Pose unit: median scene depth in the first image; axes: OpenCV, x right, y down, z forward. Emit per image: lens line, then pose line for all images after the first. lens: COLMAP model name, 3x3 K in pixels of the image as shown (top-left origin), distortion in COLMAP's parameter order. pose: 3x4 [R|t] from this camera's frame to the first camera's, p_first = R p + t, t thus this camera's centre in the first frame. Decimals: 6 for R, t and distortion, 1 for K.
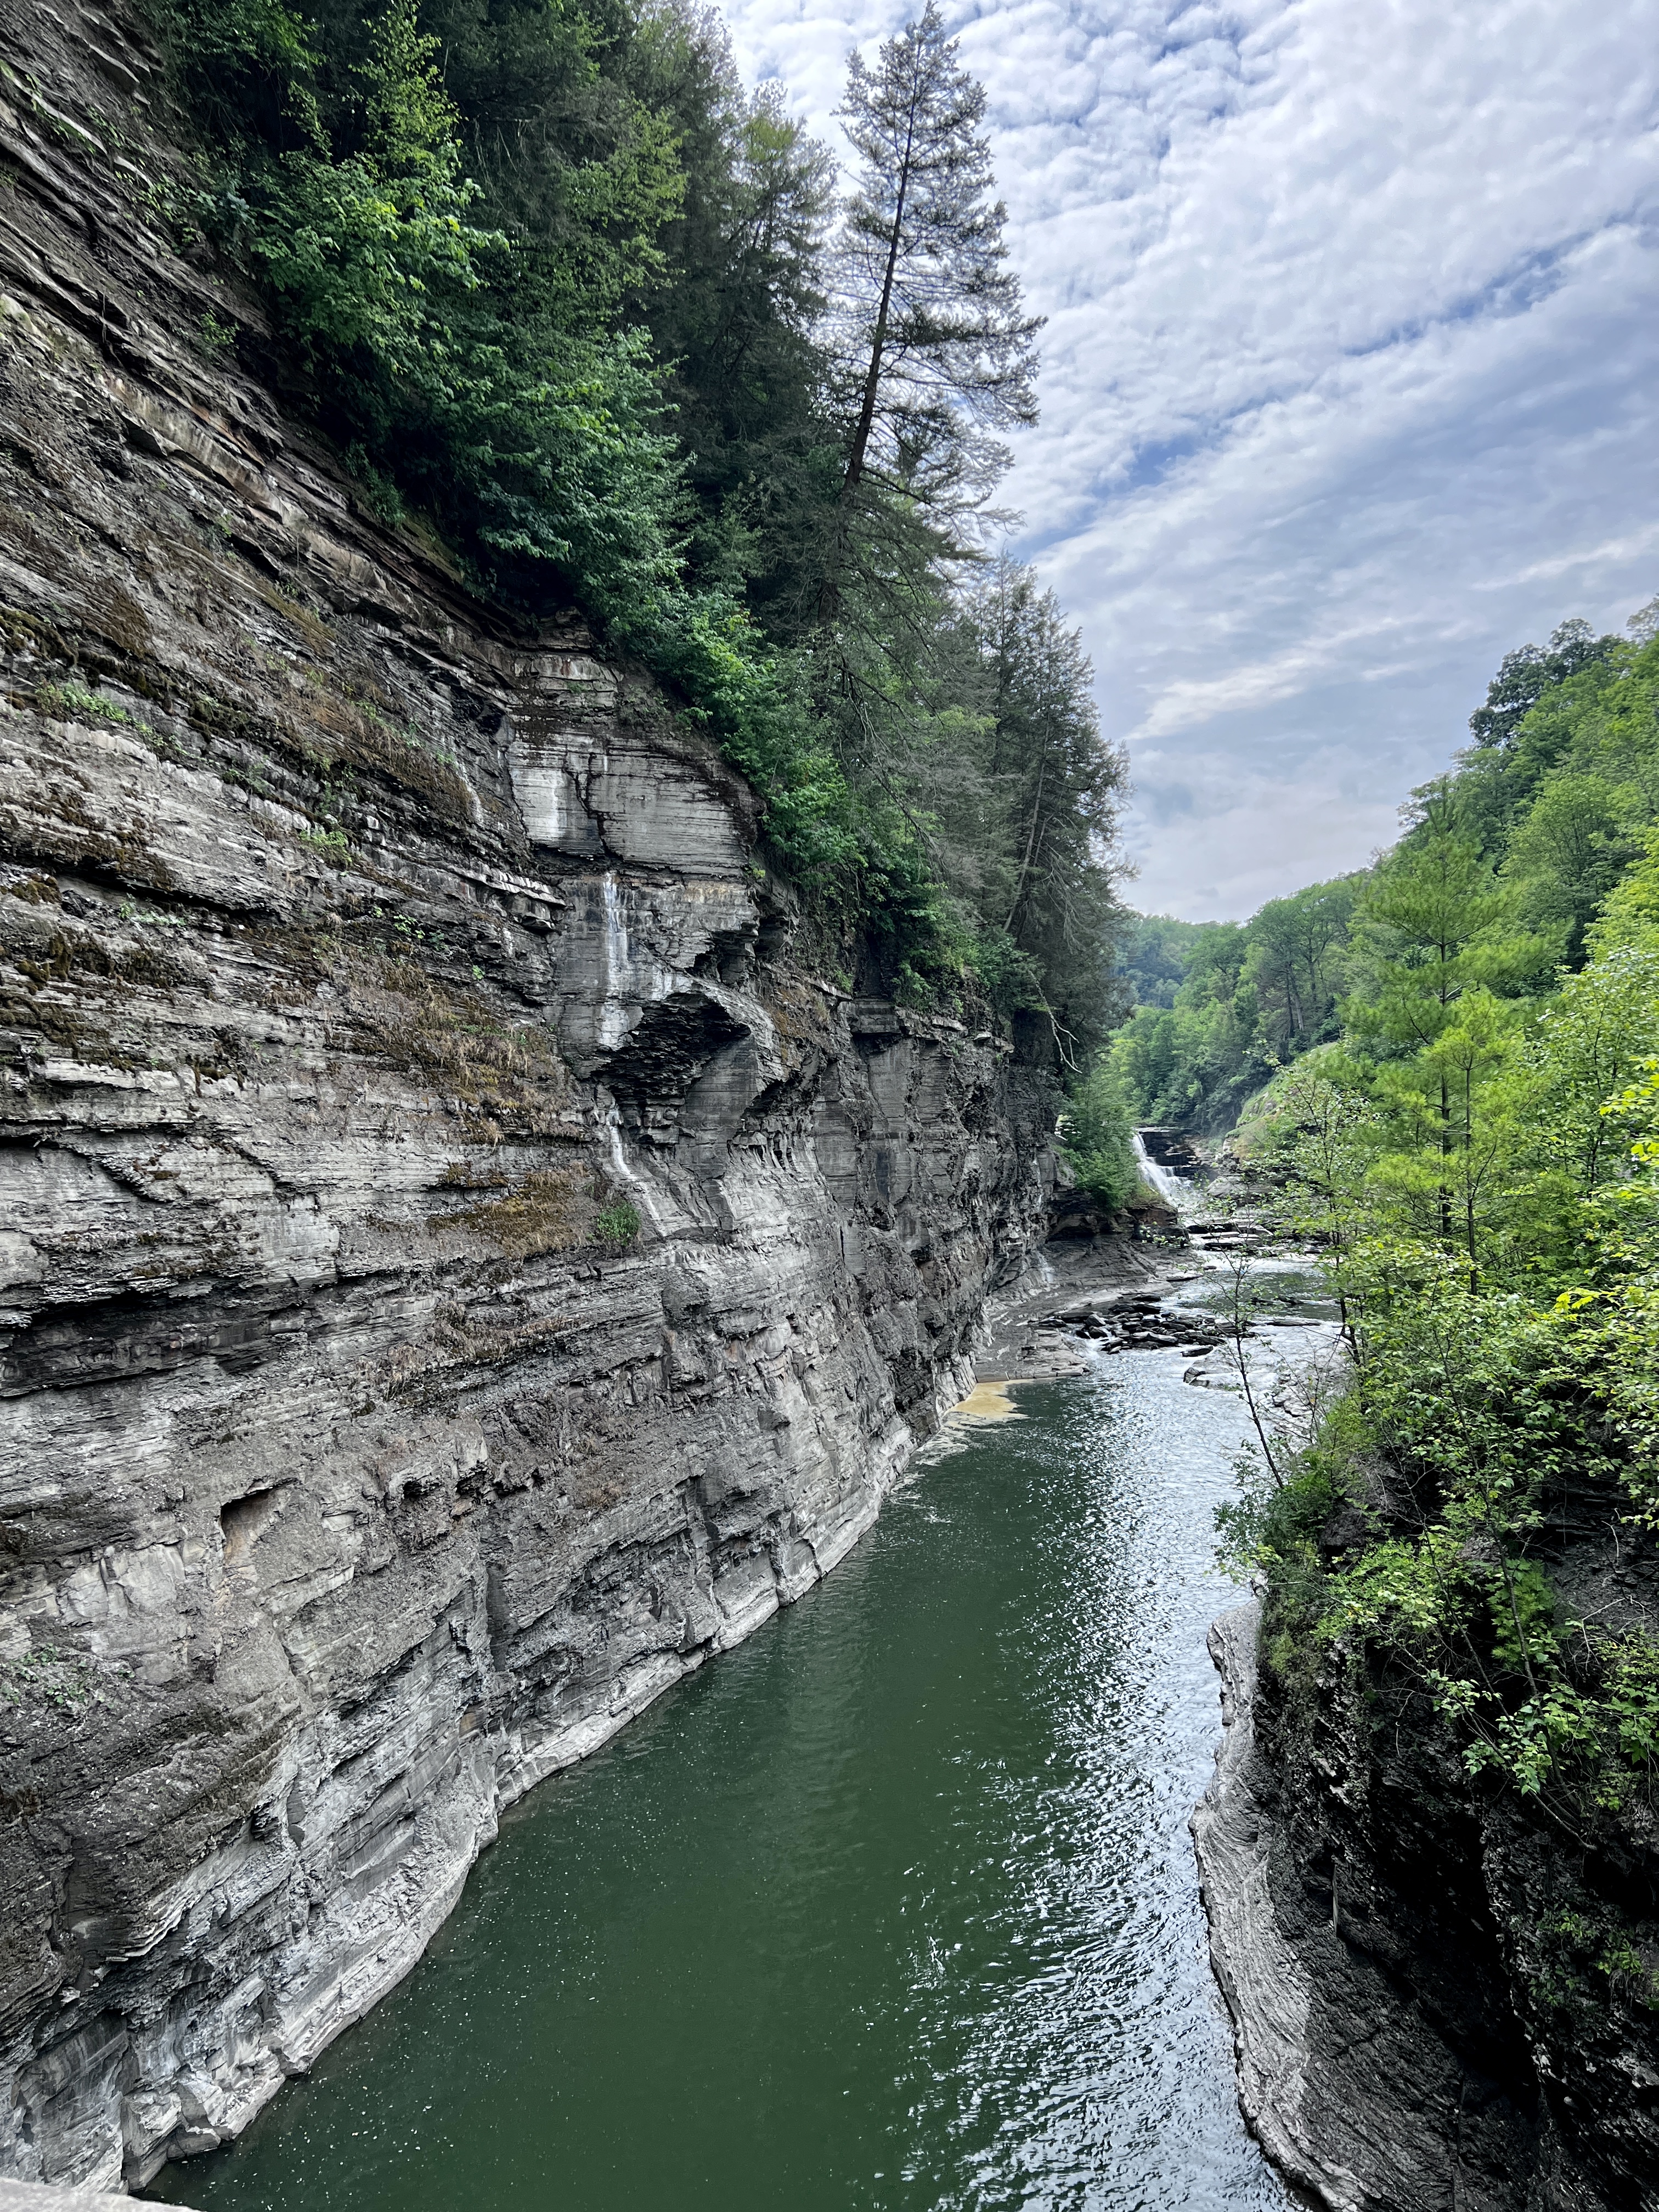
lens RADIAL K [[1683.6, 0, 826.1], [0, 1683.6, 1099.7], [0, 0, 1]] dist [0.050585, -0.041545]
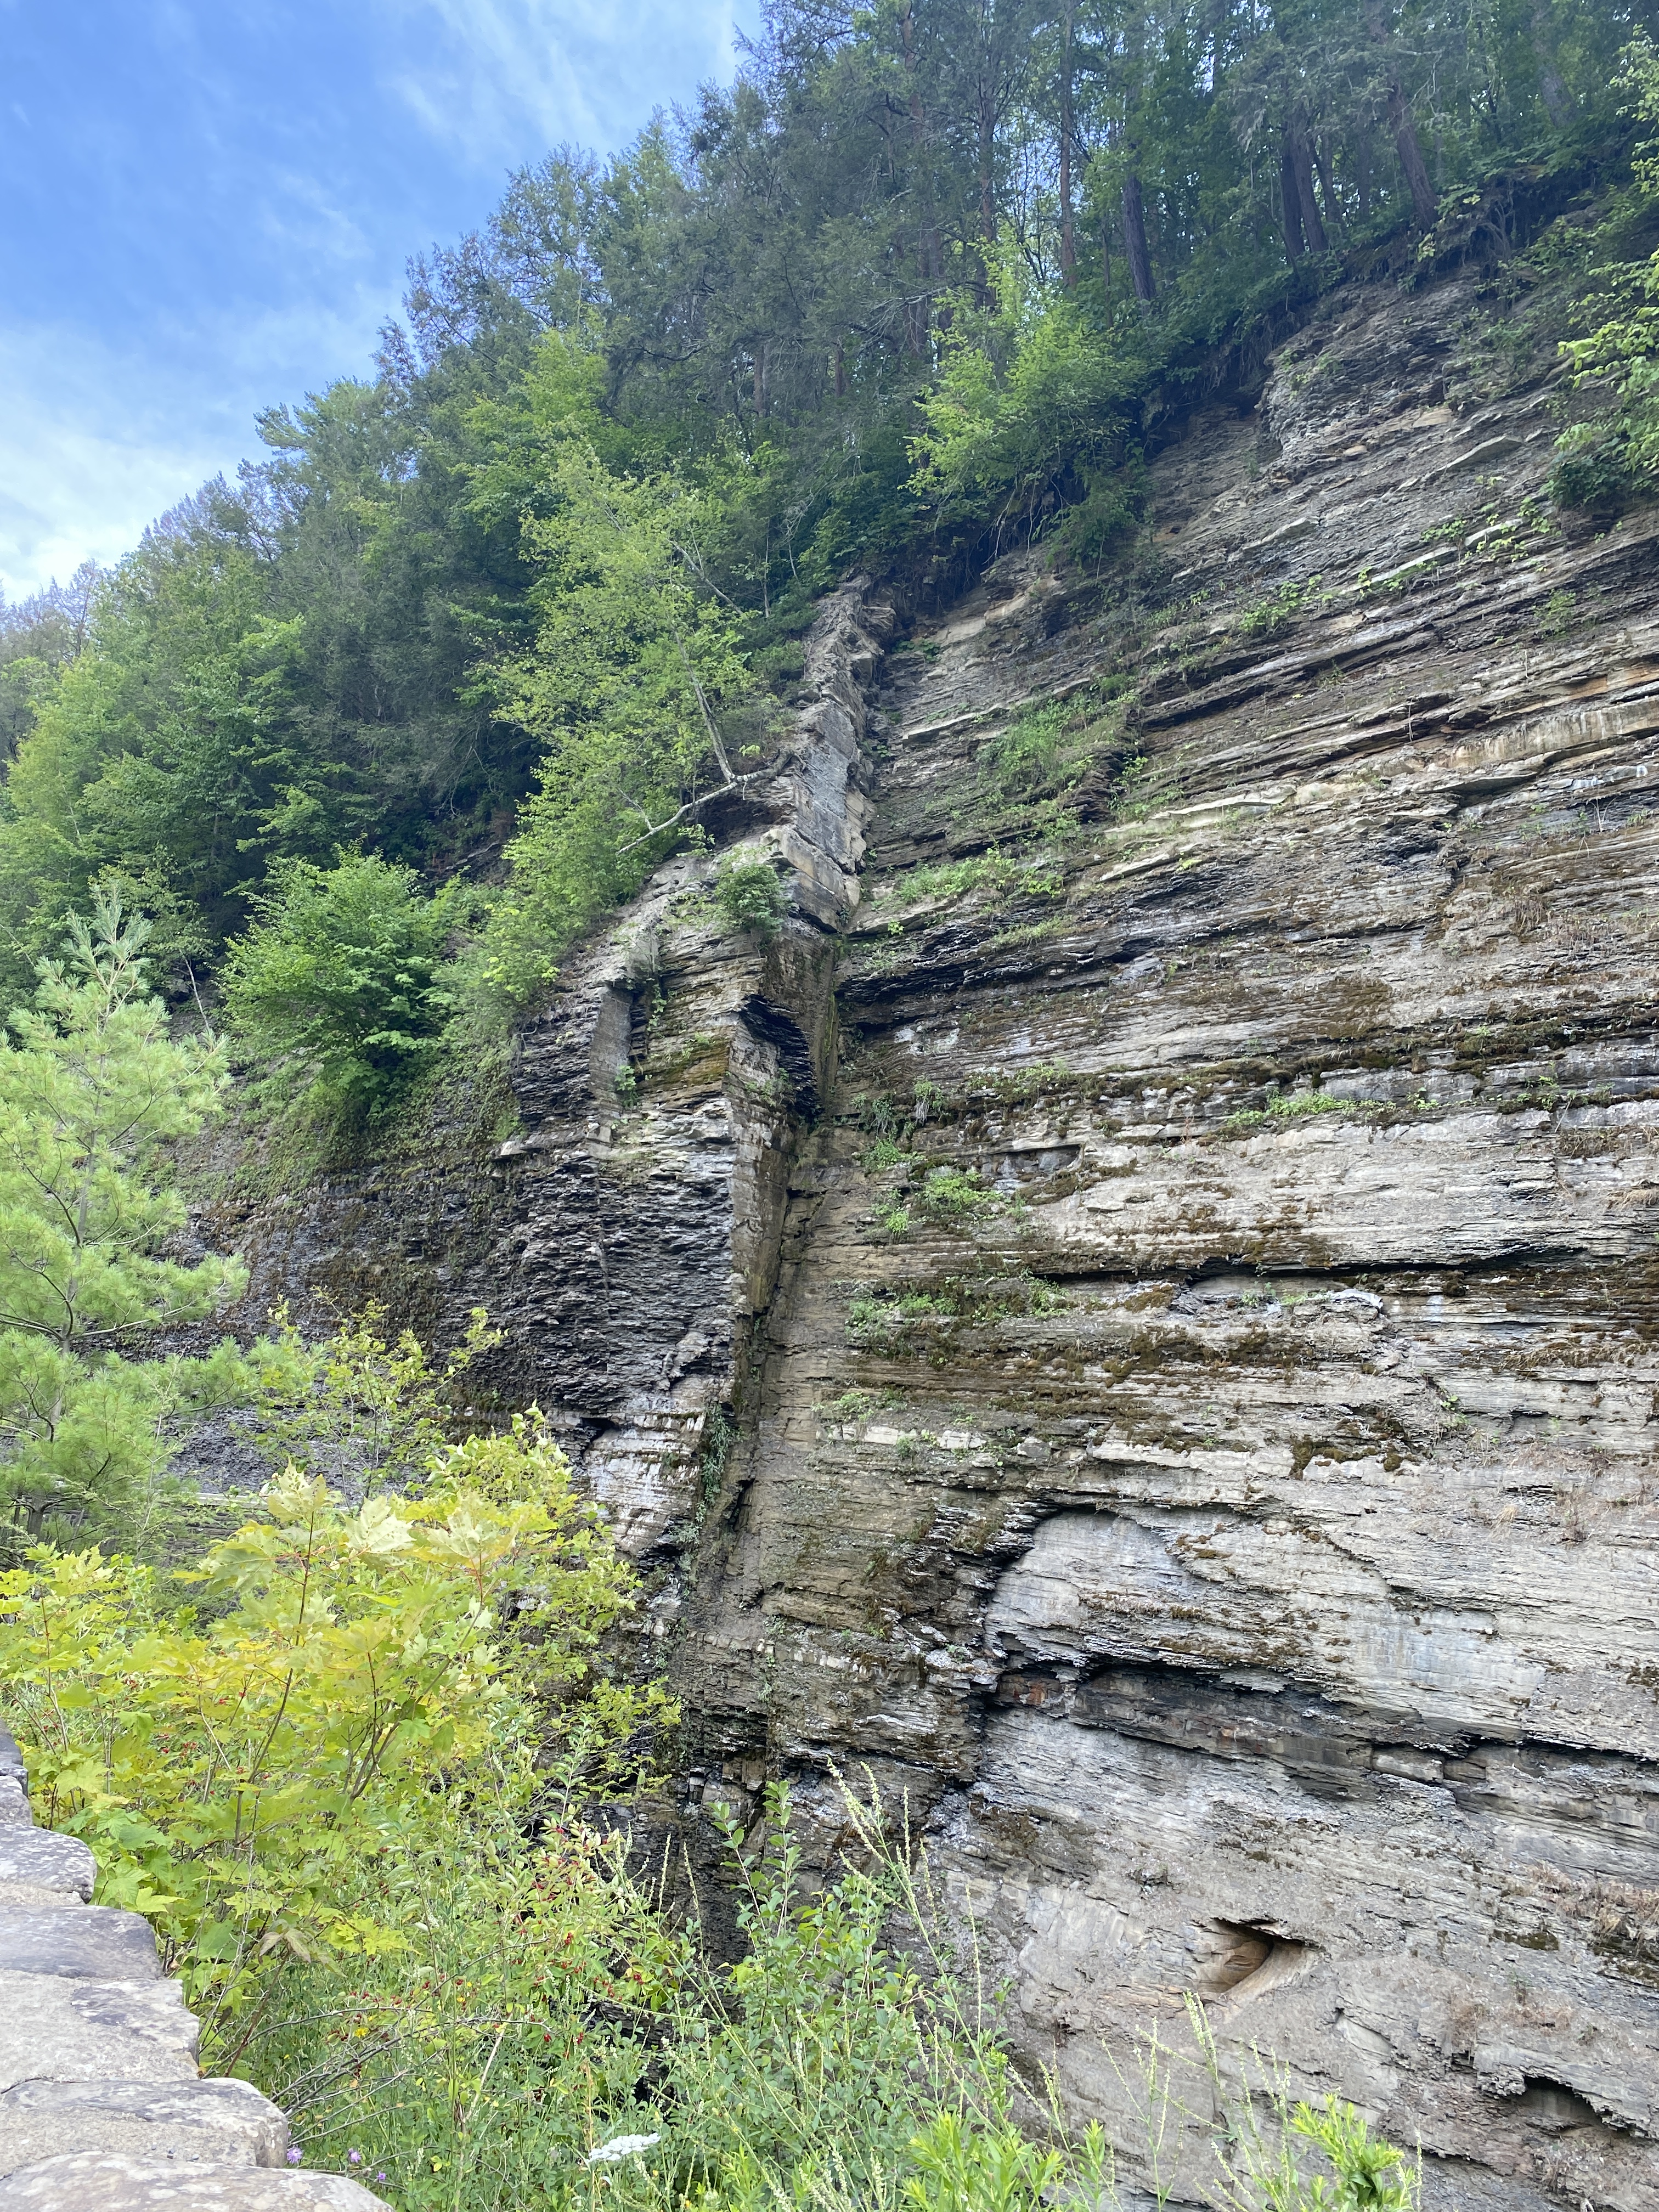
lens RADIAL K [[1669.5, 0, 812.9], [0, 1669.5, 1063.1], [0, 0, 1]] dist [0.047156, -0.026384]
pose [[-0.524539, -0.210331, -0.824997, 0.468582], [-0.025172, 0.972412, -0.231909, -0.002410], [0.851014, -0.100878, -0.515362, 0.971043]]
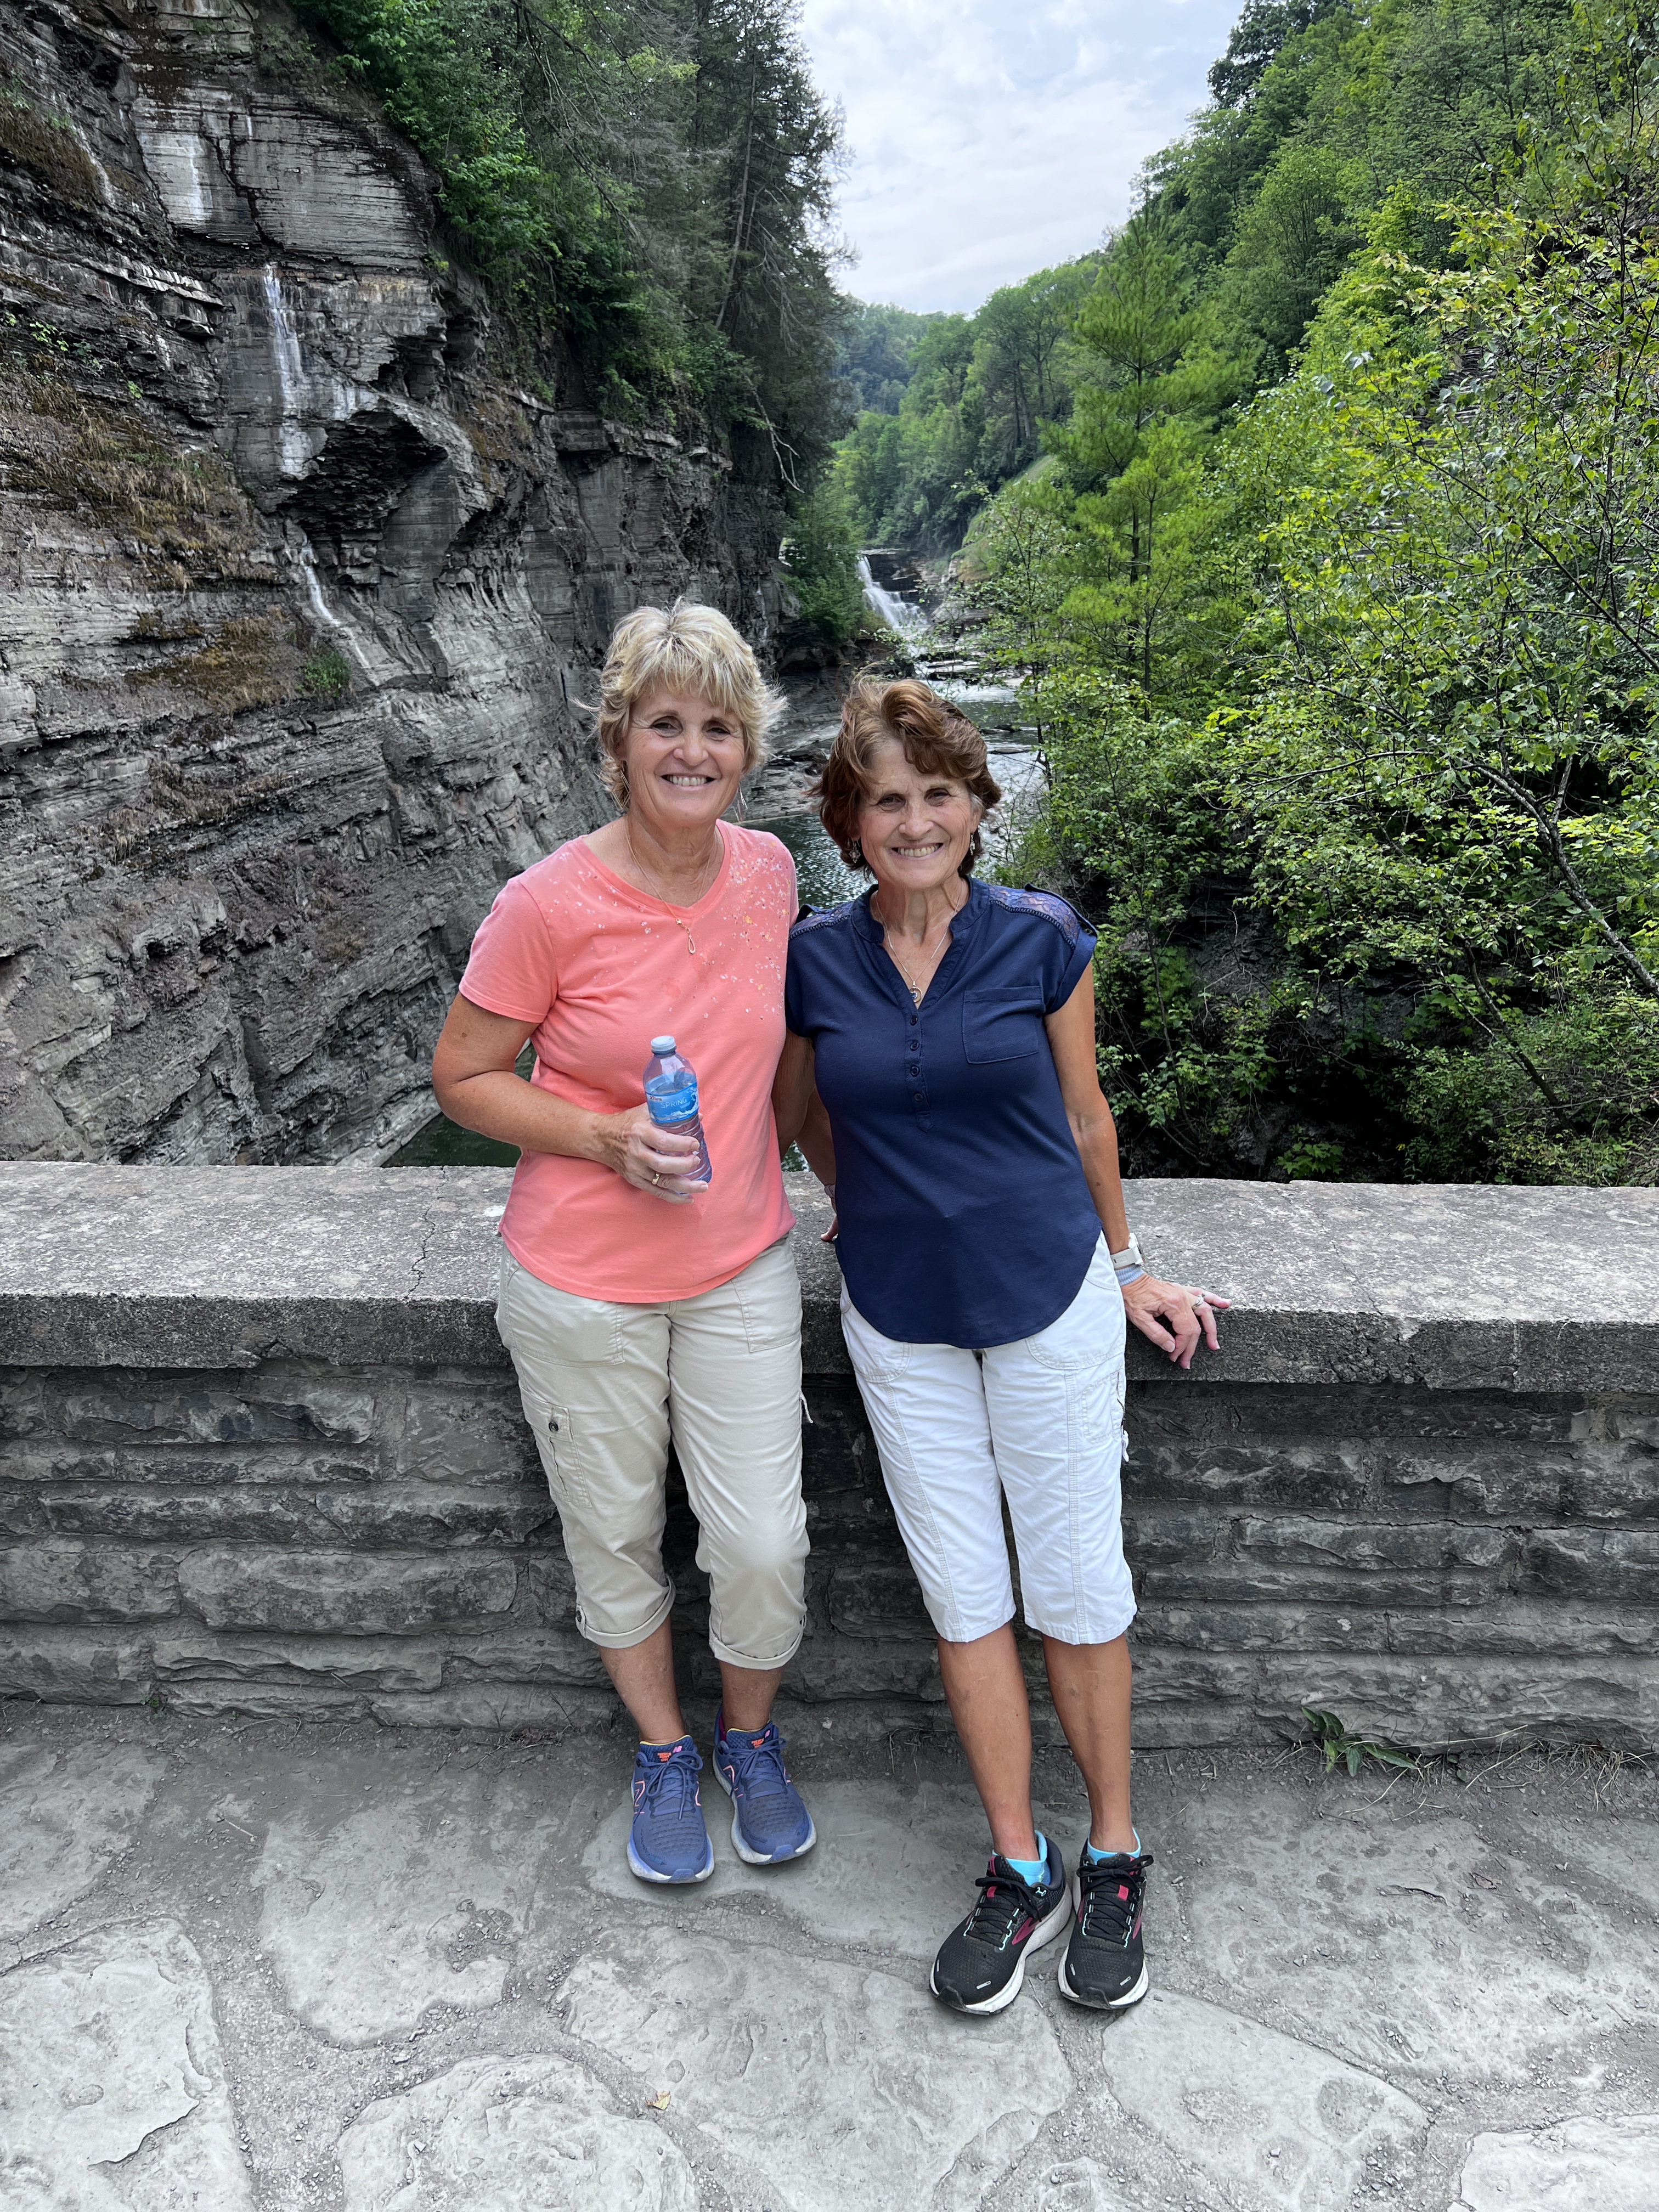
lens RADIAL K [[1683.6, 0, 823.0], [0, 1683.6, 1117.2], [0, 0, 1]] dist [0.050585, -0.041545]
pose [[0.987015, -0.070969, 0.144103, -0.002513], [0.019242, 0.942884, 0.332566, -0.005623], [-0.159474, -0.325475, 0.932005, -0.041186]]
